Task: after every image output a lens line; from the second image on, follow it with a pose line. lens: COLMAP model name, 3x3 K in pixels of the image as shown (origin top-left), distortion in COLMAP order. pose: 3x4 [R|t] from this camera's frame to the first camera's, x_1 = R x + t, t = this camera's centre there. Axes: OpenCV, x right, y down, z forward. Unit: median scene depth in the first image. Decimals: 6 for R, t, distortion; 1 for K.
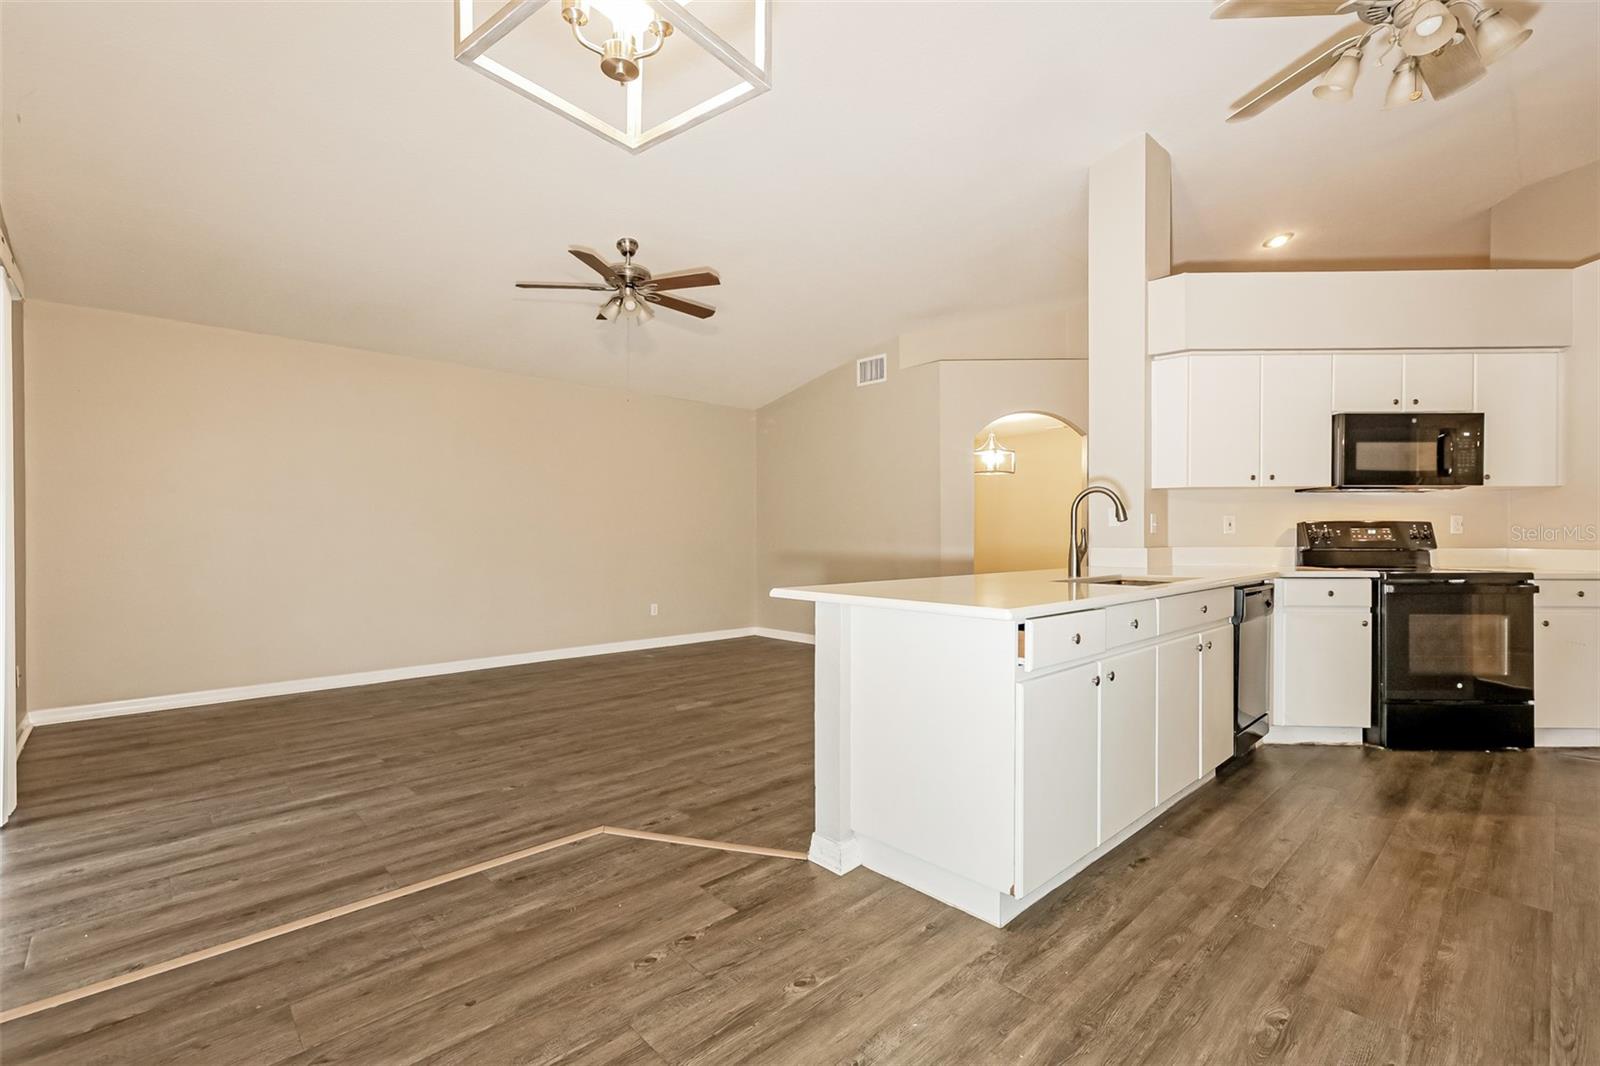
lens RADIAL K [[712.8, 0, 810.4], [0, 712.8, 540.5], [0, 0, 1]] dist [0.007285, 0.001727]
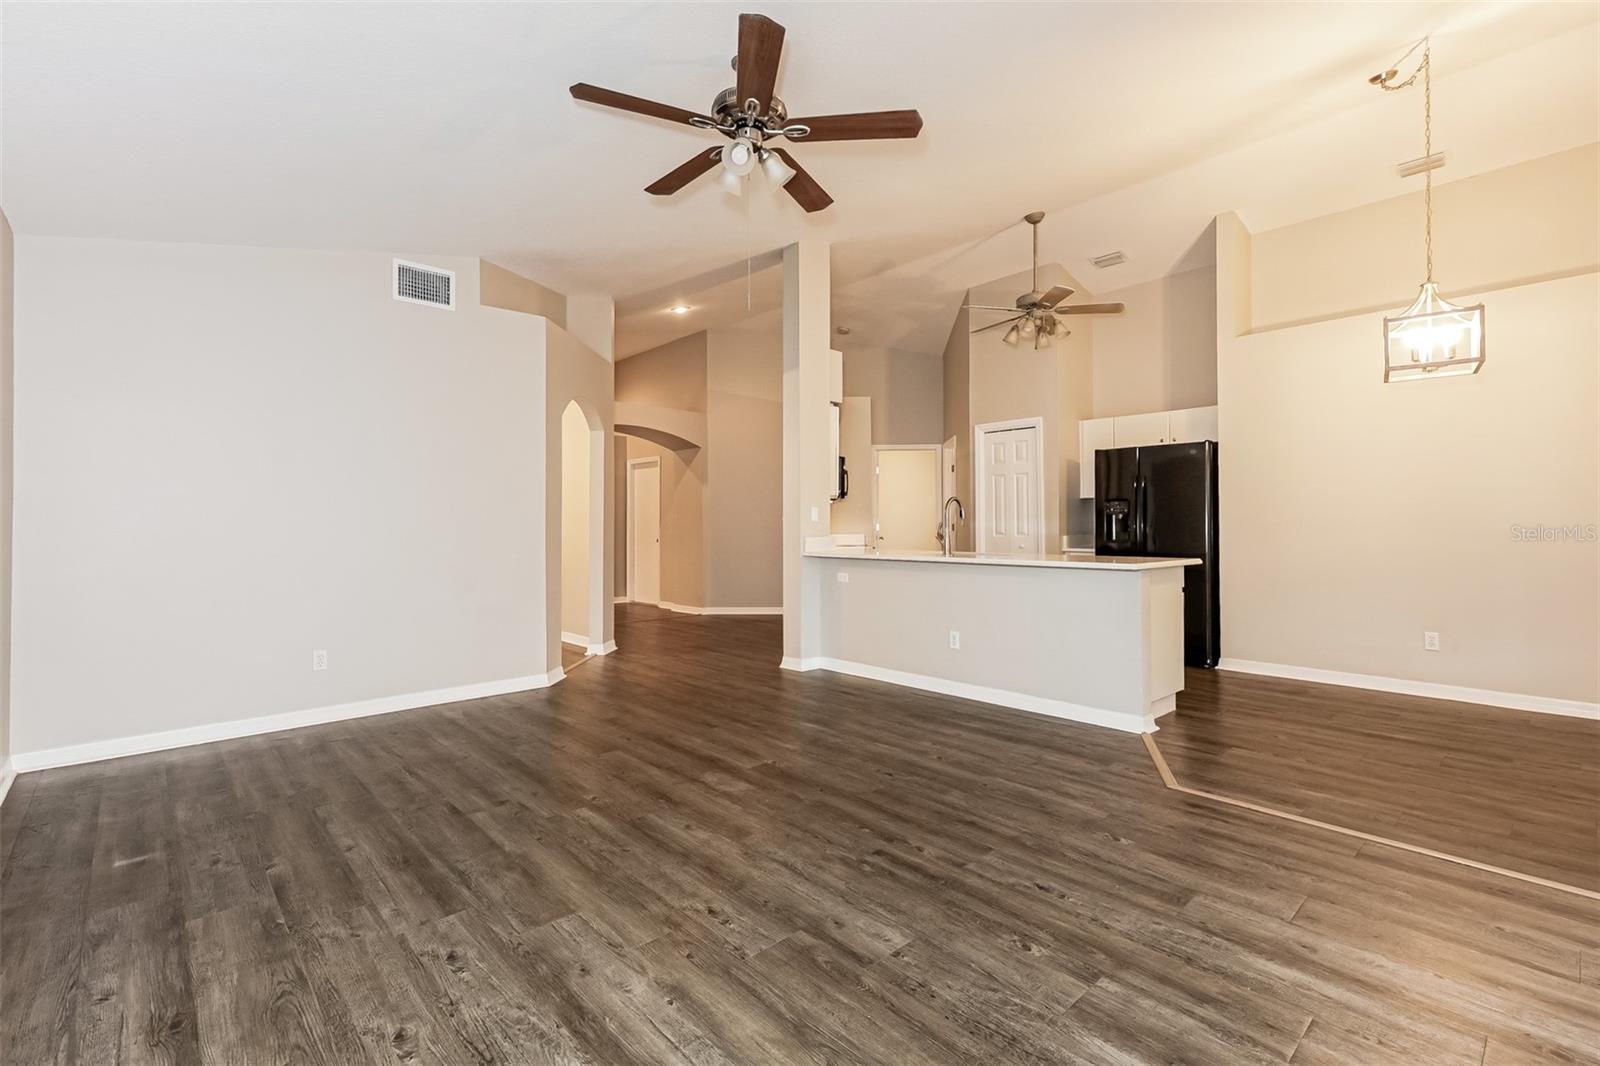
lens RADIAL K [[712.8, 0, 811.1], [0, 712.8, 523.3], [0, 0, 1]] dist [0.007285, 0.001727]
pose [[0.017098, 0.002207, 0.999851, -0.982200], [0.012090, 0.999924, -0.002414, -0.014580], [-0.999781, 0.012130, 0.017070, 1.054650]]
